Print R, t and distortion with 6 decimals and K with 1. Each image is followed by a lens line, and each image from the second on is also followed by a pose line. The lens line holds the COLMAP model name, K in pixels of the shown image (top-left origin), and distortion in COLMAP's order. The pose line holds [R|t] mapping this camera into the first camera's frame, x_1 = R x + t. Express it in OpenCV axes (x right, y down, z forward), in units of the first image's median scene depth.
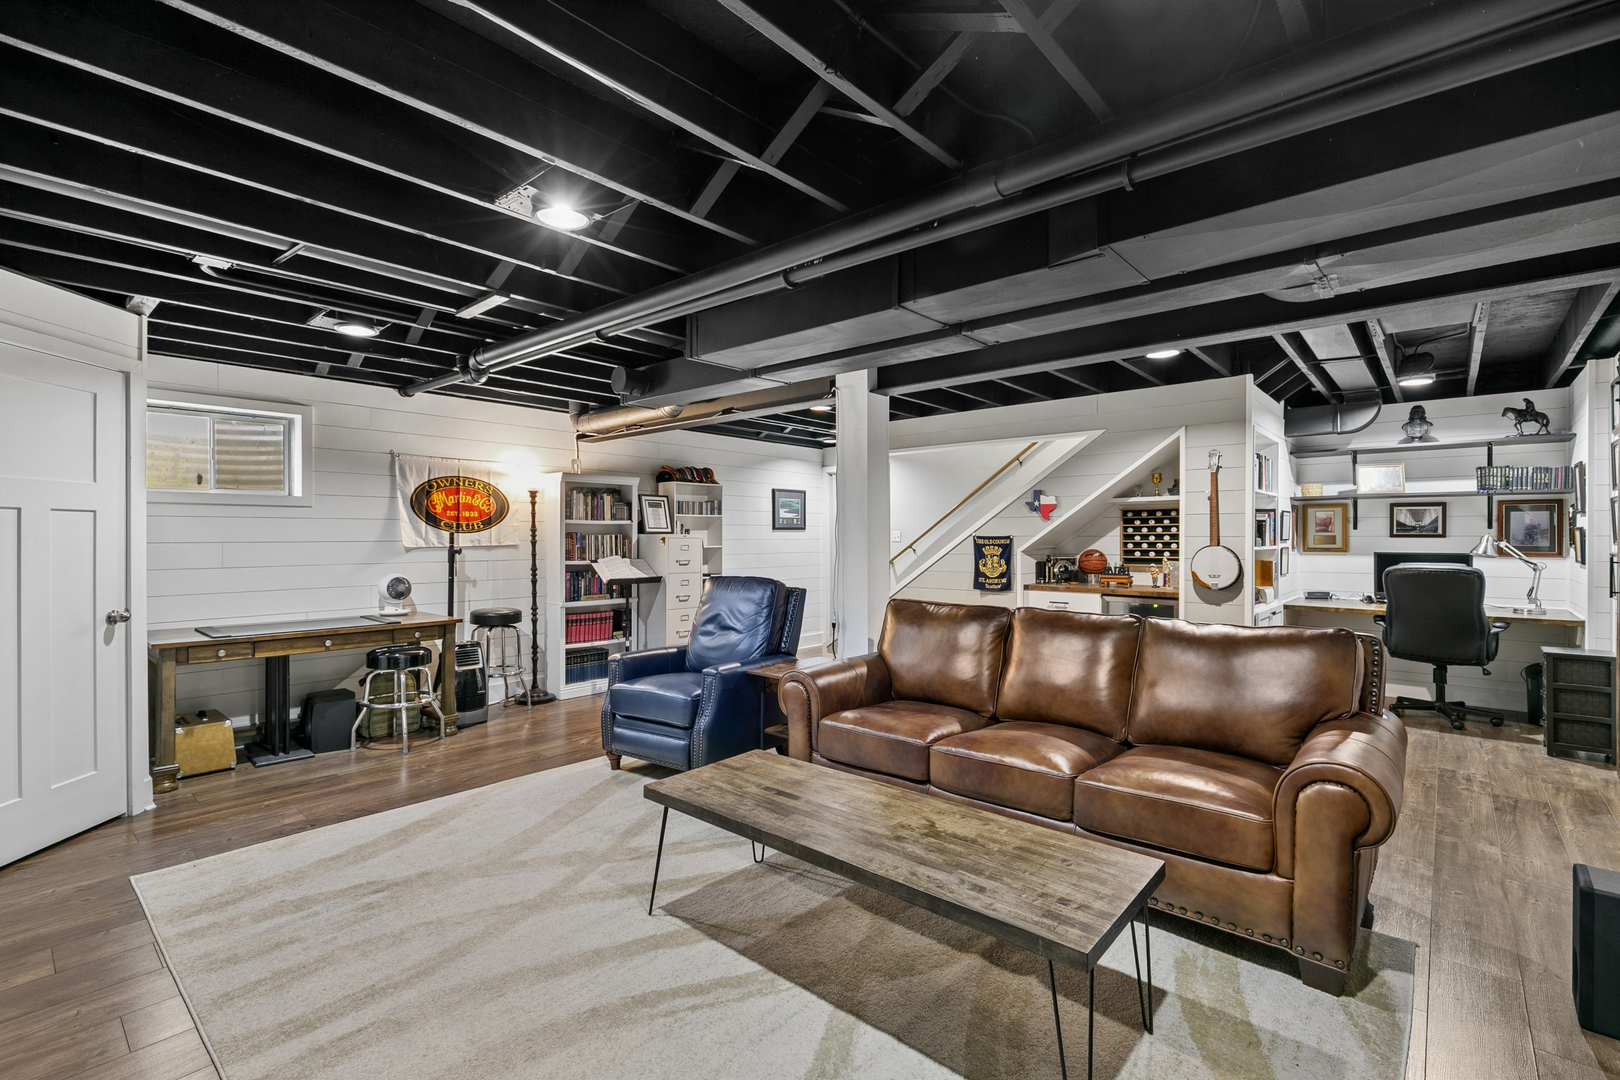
lens RADIAL K [[724.5, 0, 805.6], [0, 724.5, 530.1], [0, 0, 1]] dist [0.002279, -0.000510]
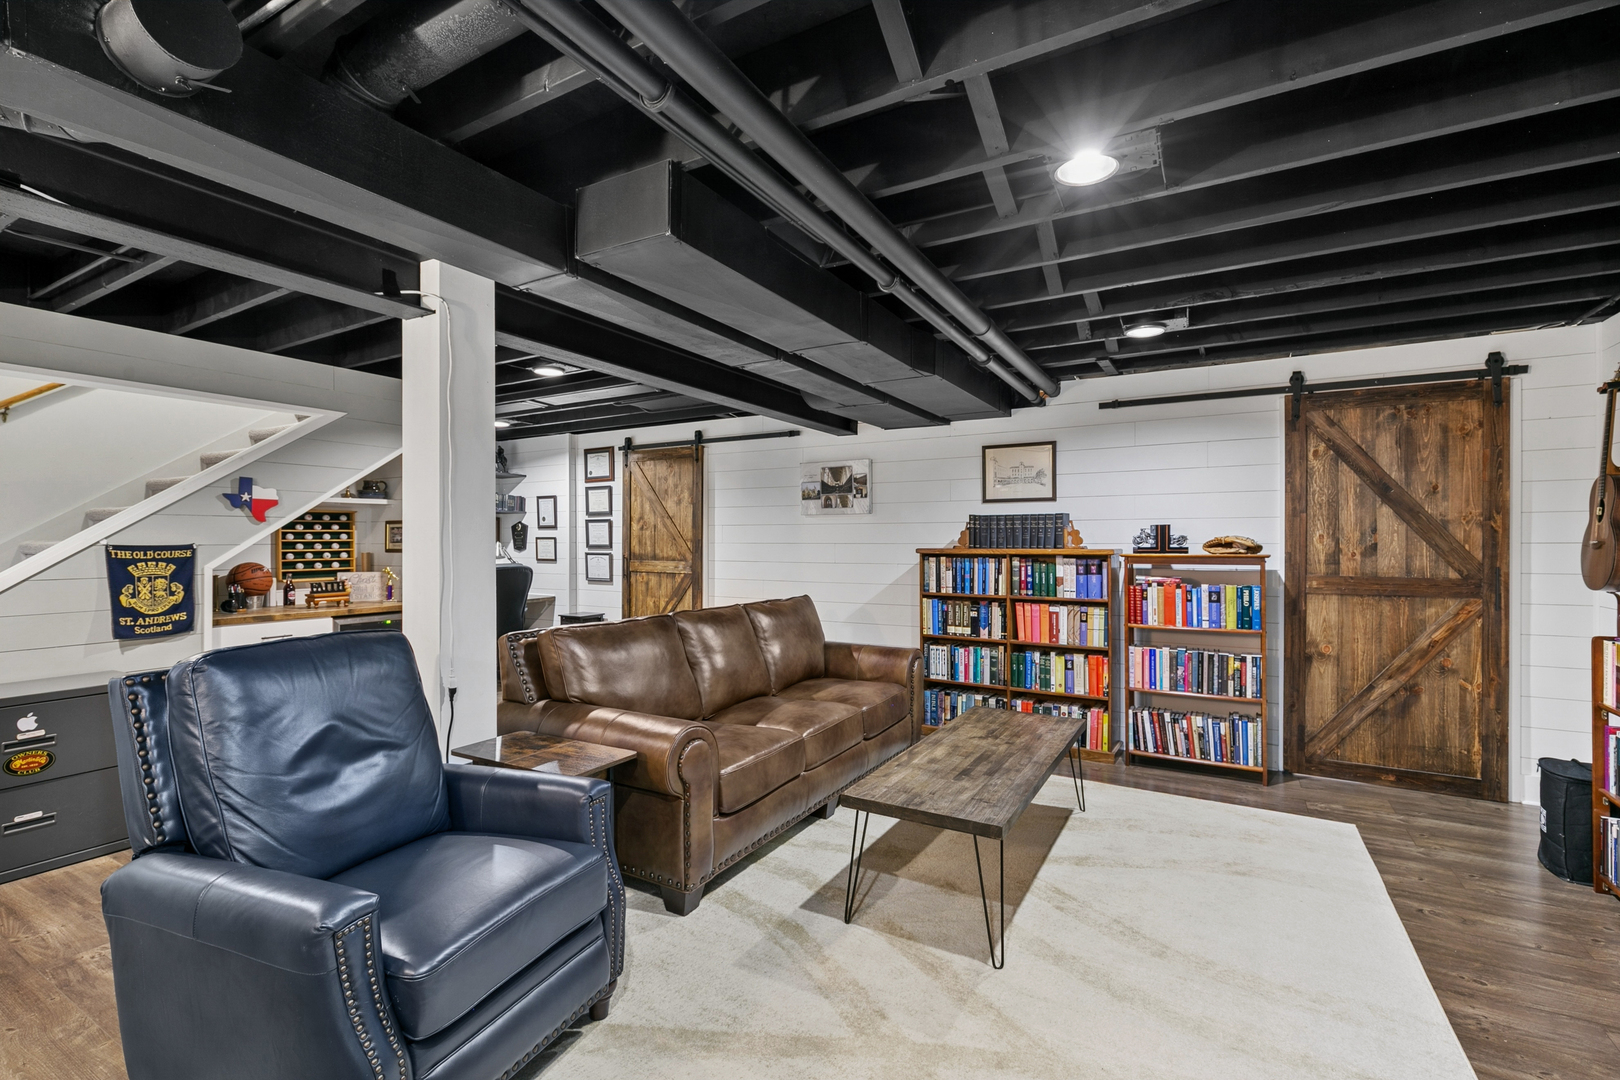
lens RADIAL K [[724.5, 0, 805.6], [0, 724.5, 530.1], [0, 0, 1]] dist [0.002279, -0.000510]
pose [[-0.201015, 0.015452, 0.979466, -0.456618], [-0.004257, 0.999852, -0.016648, 0.003641], [-0.979579, -0.007516, -0.200920, 0.619945]]
